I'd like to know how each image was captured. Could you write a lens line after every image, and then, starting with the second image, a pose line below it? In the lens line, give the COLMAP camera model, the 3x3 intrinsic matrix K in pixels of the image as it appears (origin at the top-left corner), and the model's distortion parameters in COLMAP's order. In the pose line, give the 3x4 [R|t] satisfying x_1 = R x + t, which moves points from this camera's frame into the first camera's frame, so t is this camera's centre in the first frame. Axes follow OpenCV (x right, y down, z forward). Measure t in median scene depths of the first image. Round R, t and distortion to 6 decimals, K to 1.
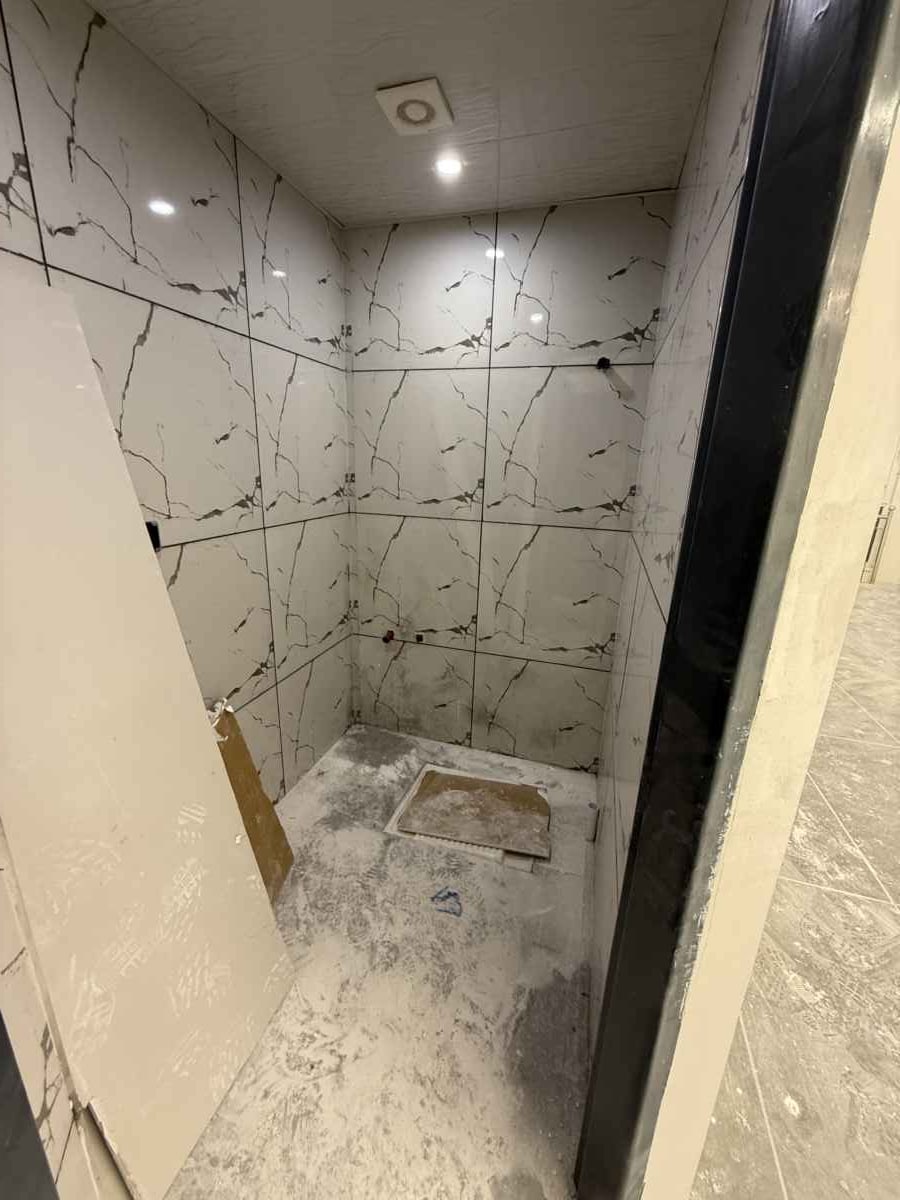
lens RADIAL K [[481.5, 0, 451.6], [0, 481.5, 599.8], [0, 0, 1]] dist [0.000555, -0.000005]
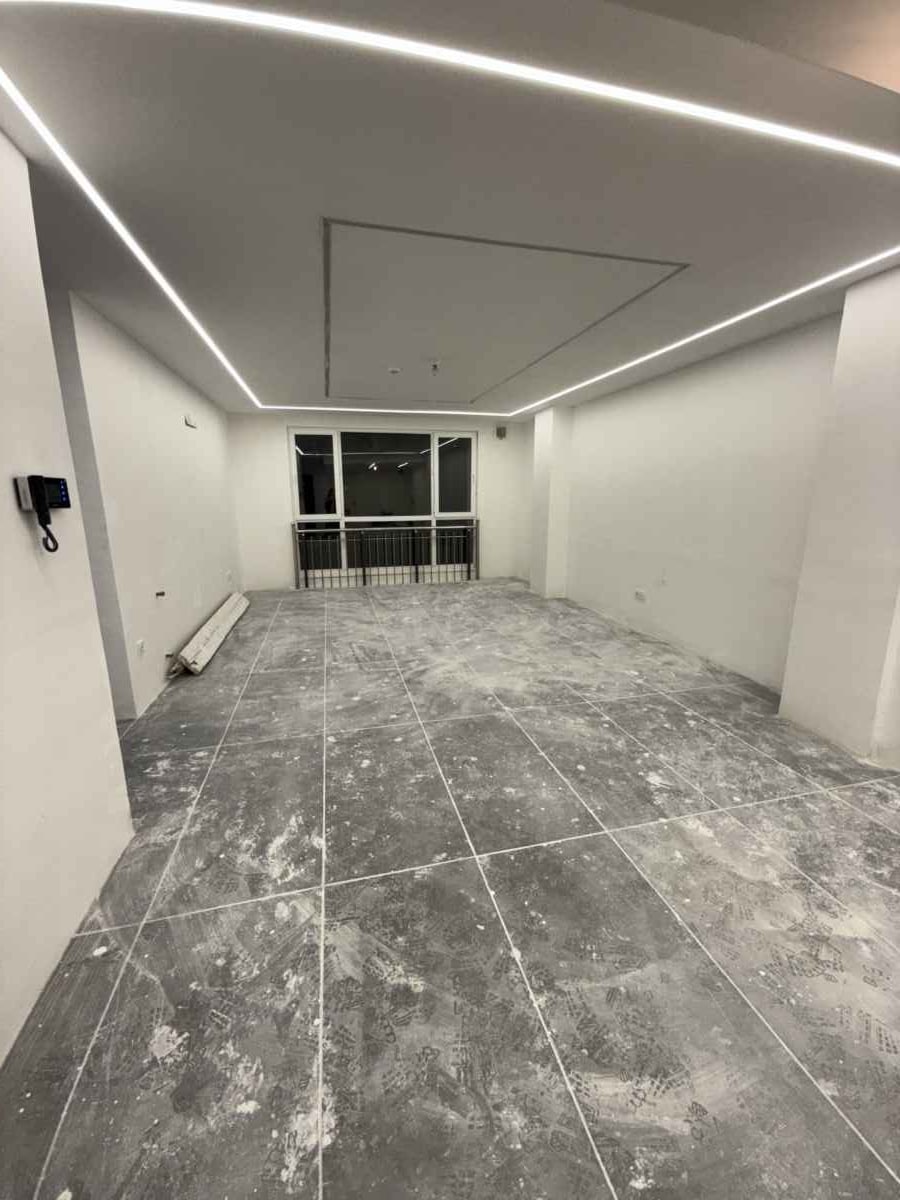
lens RADIAL K [[481.5, 0, 447.6], [0, 481.5, 596.2], [0, 0, 1]] dist [0.000555, -0.000005]
pose [[0.857534, -0.143055, 0.494136, 0.514422], [0.173379, 0.984728, -0.015802, 0.037650], [-0.484329, 0.099224, 0.869241, -0.105348]]
